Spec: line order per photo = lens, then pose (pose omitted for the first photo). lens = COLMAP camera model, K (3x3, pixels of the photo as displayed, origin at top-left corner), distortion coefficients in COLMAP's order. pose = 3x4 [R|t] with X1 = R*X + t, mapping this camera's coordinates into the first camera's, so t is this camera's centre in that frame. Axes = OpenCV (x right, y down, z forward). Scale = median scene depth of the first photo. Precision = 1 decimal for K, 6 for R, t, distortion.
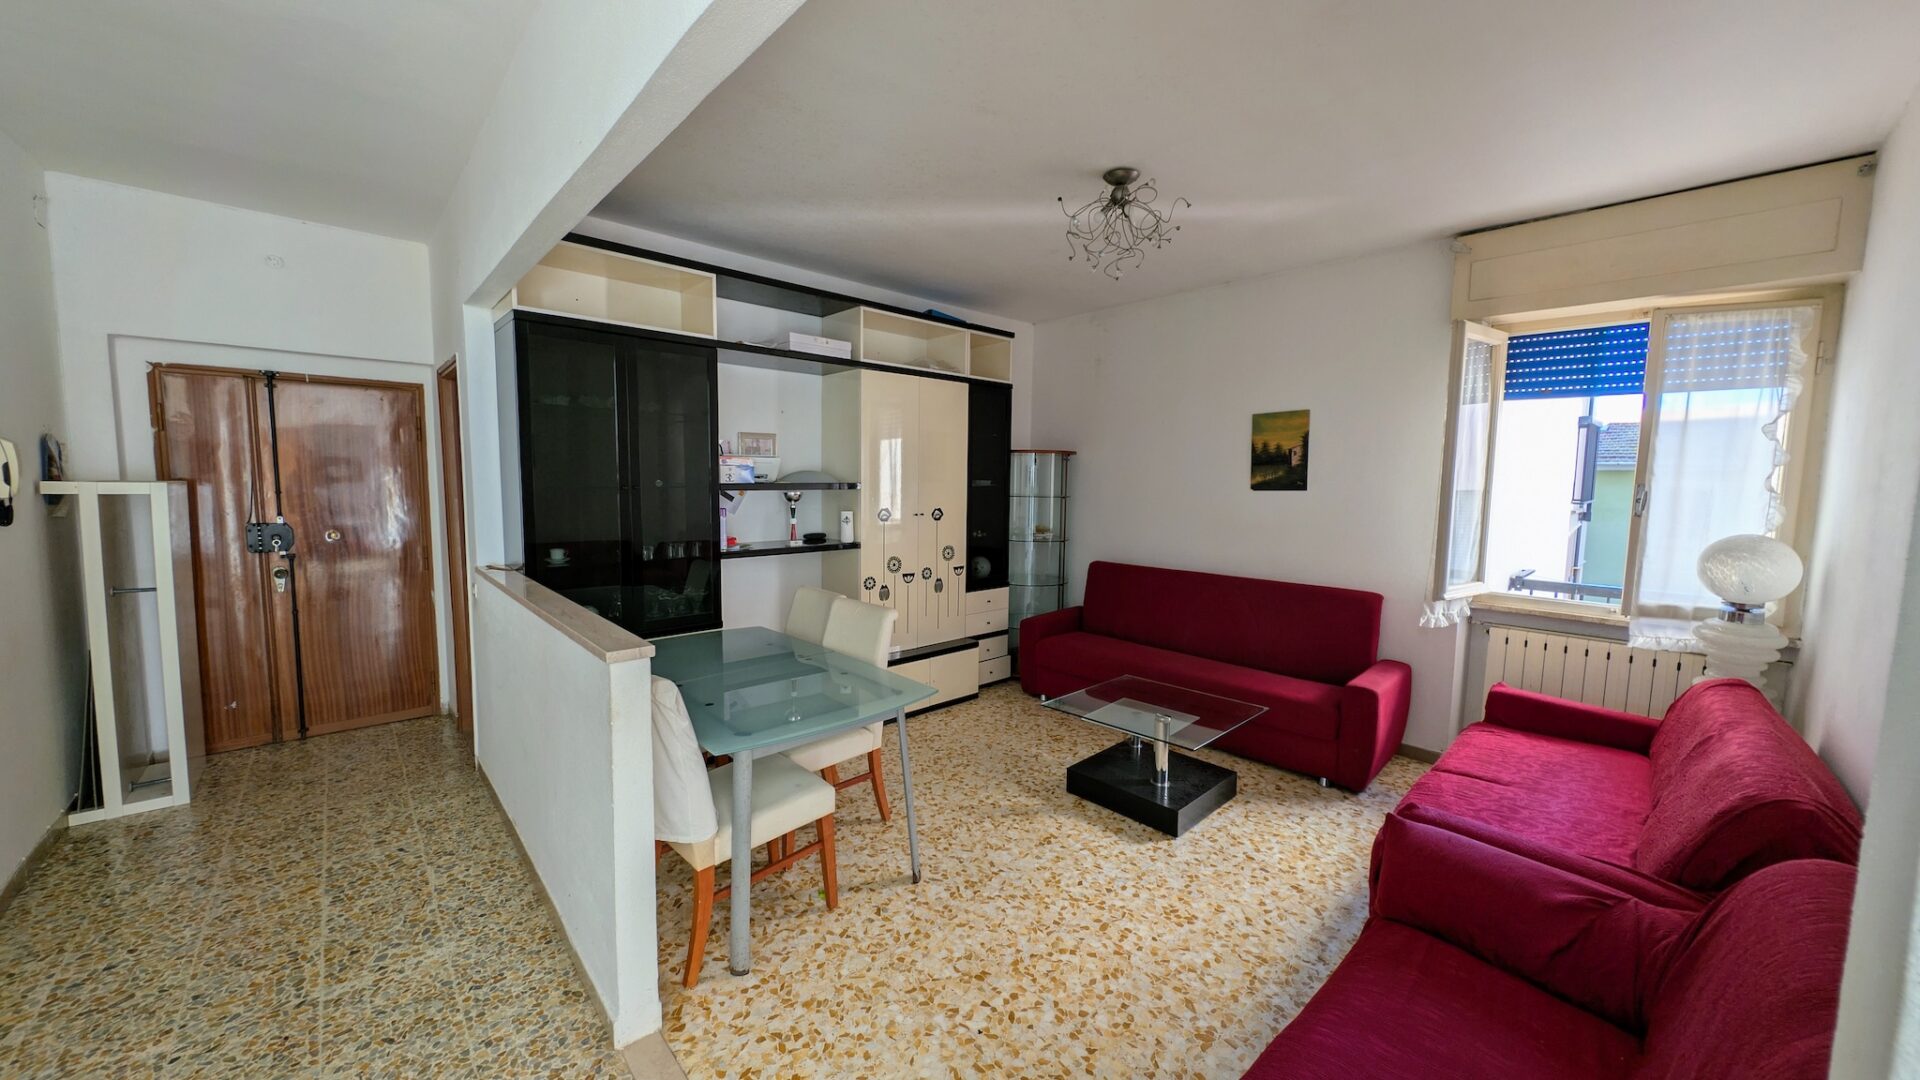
lens RADIAL K [[681.6, 0, 944.2], [0, 681.6, 541.0], [0, 0, 1]] dist [0.003595, -0.000016]
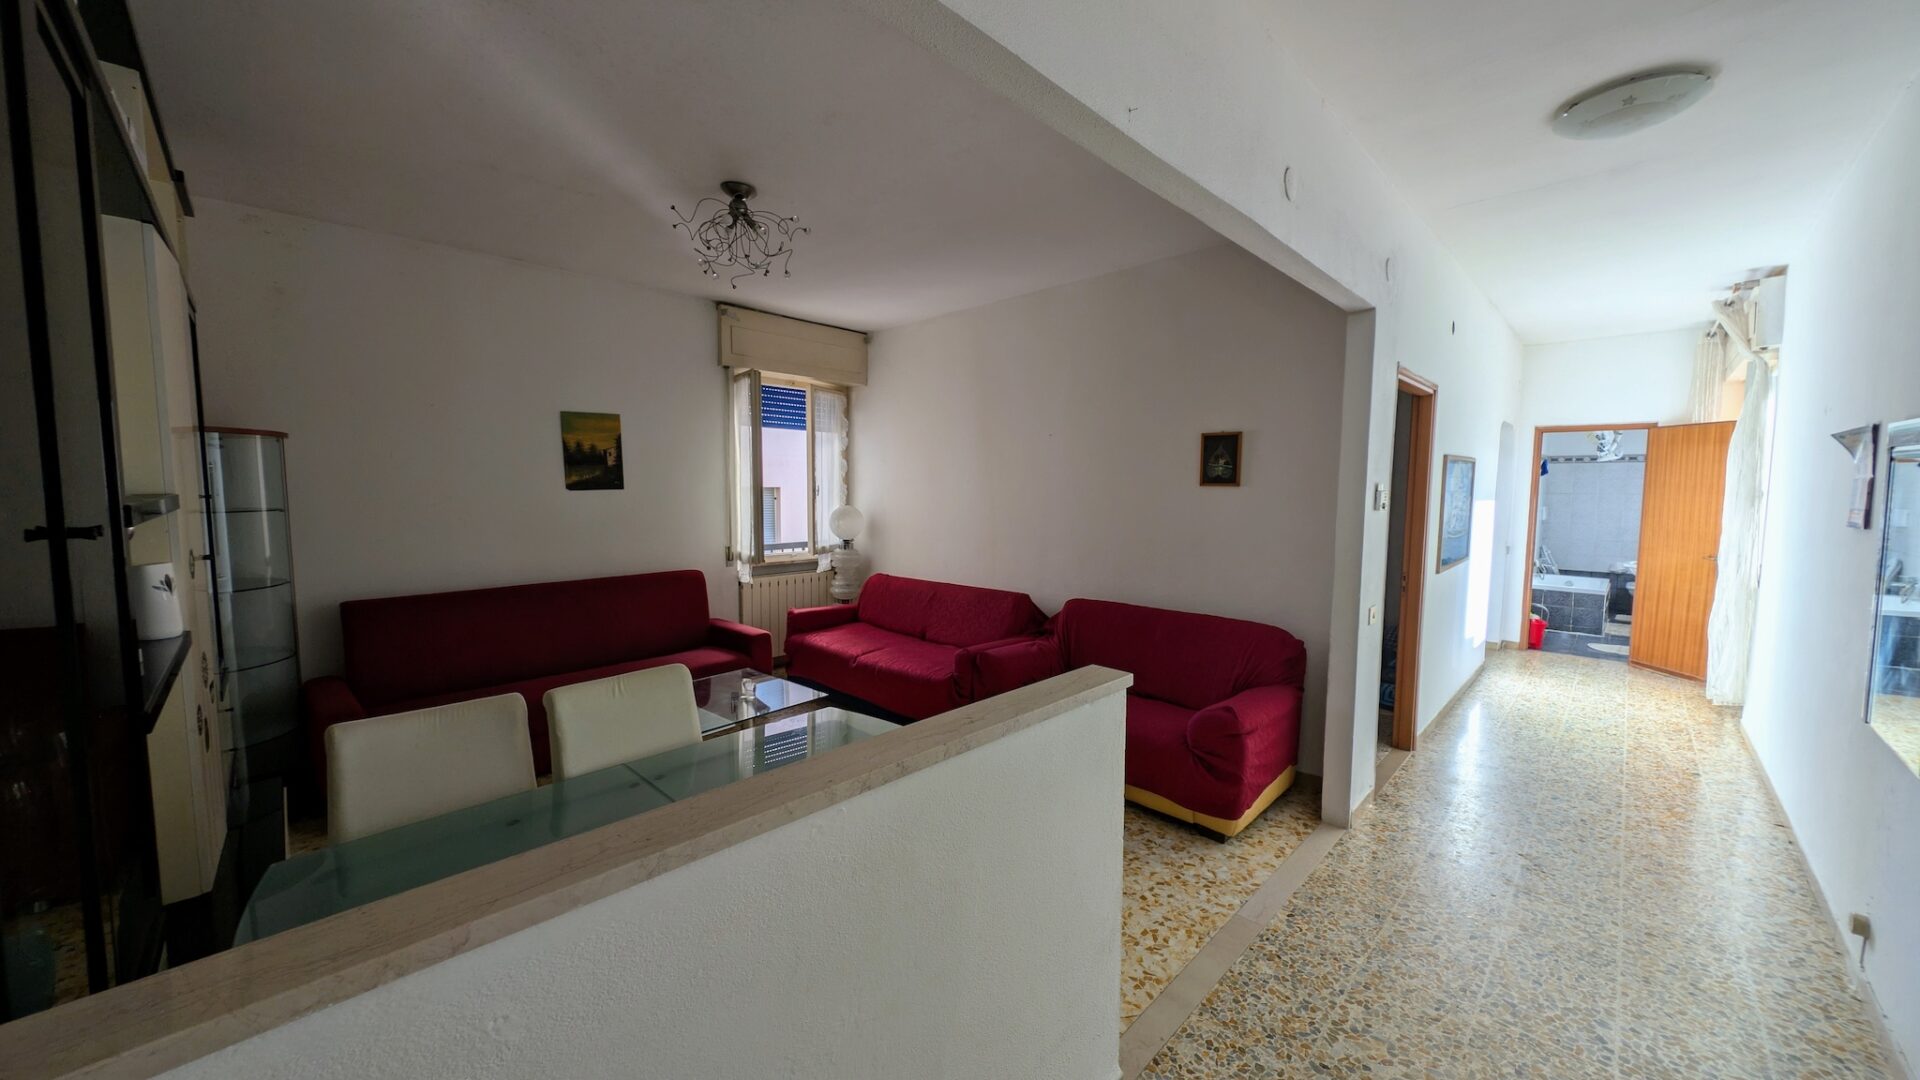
lens RADIAL K [[681.6, 0, 959.0], [0, 681.6, 536.5], [0, 0, 1]] dist [0.003595, -0.000016]
pose [[-0.062627, -0.091772, 0.993809, -0.764278], [0.087366, 0.991437, 0.097059, -0.075966], [-0.994206, 0.092904, -0.054073, 0.703150]]
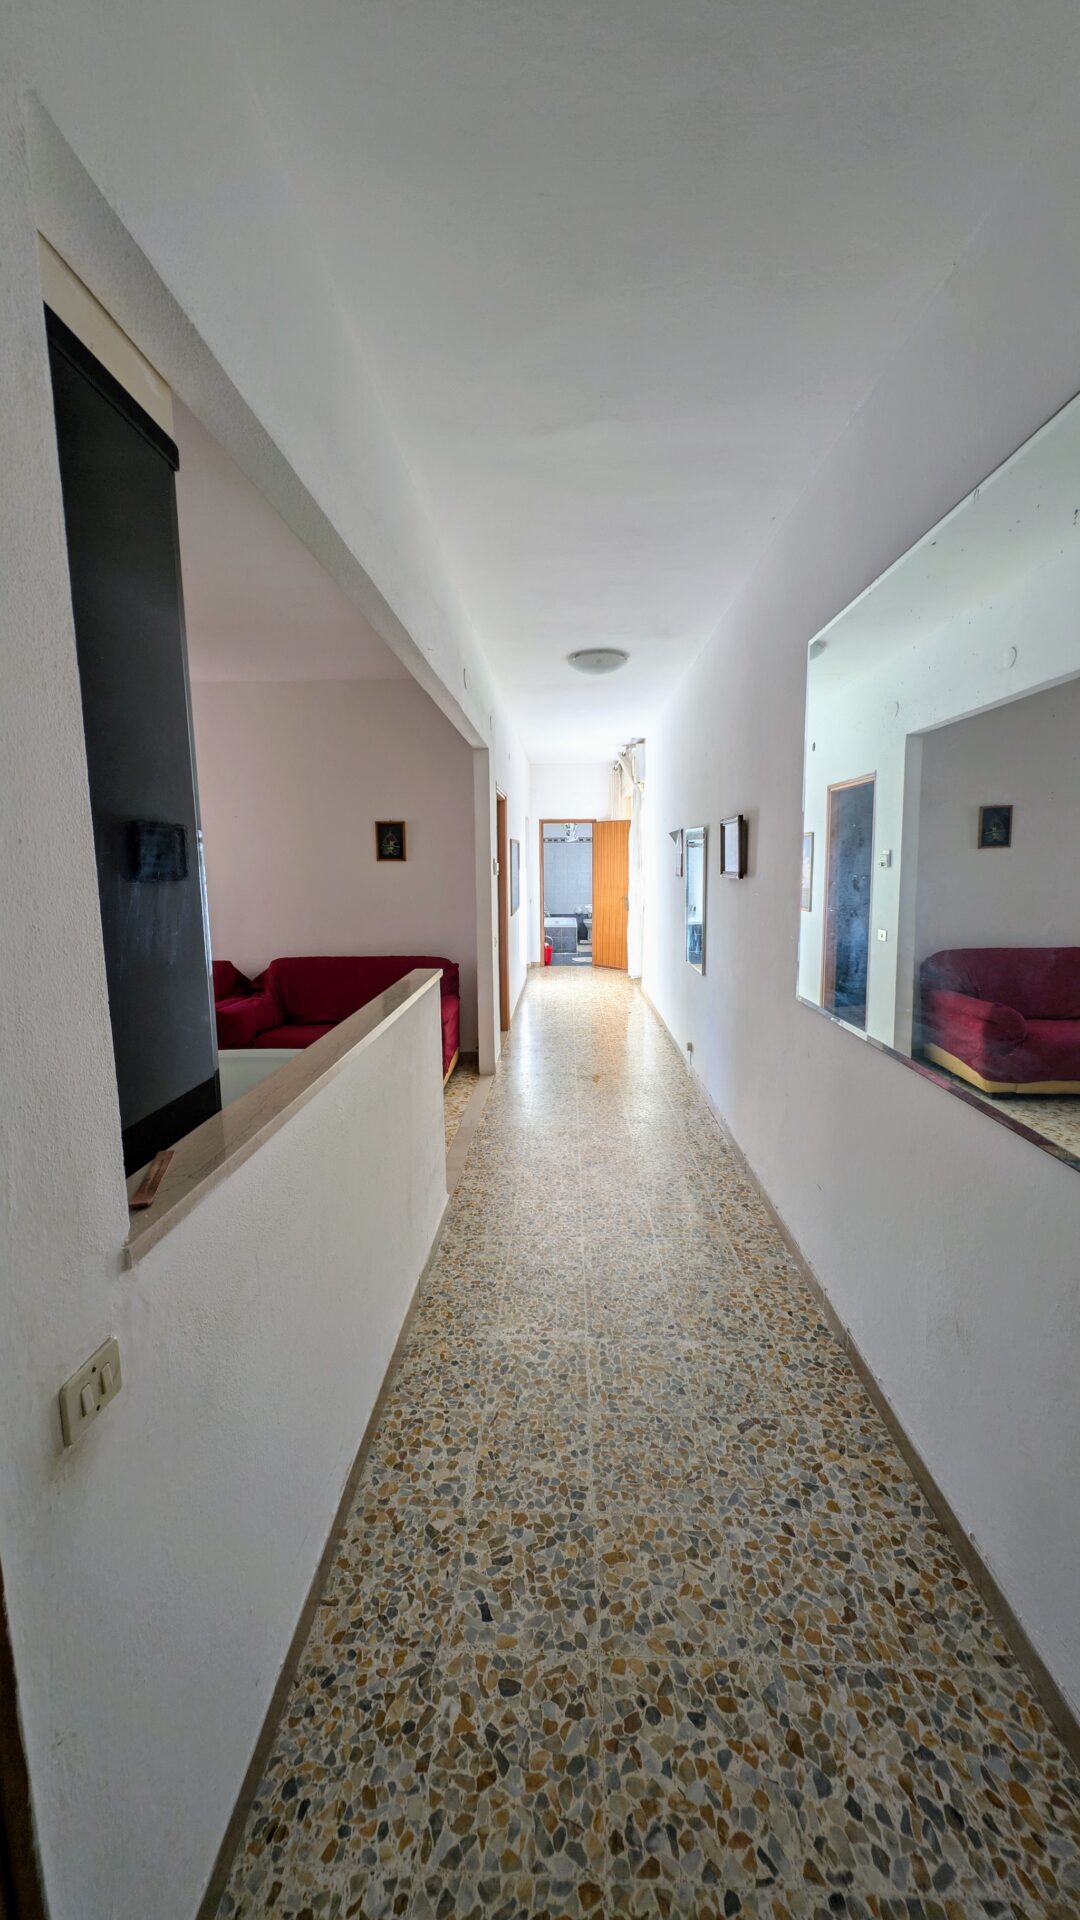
lens RADIAL K [[681.6, 0, 543.2], [0, 681.6, 948.2], [0, 0, 1]] dist [0.003595, -0.000016]
pose [[-0.721419, -0.099210, 0.685355, -0.967967], [0.061995, 0.976458, 0.206606, -0.113836], [-0.689718, 0.191538, -0.698285, 1.058741]]
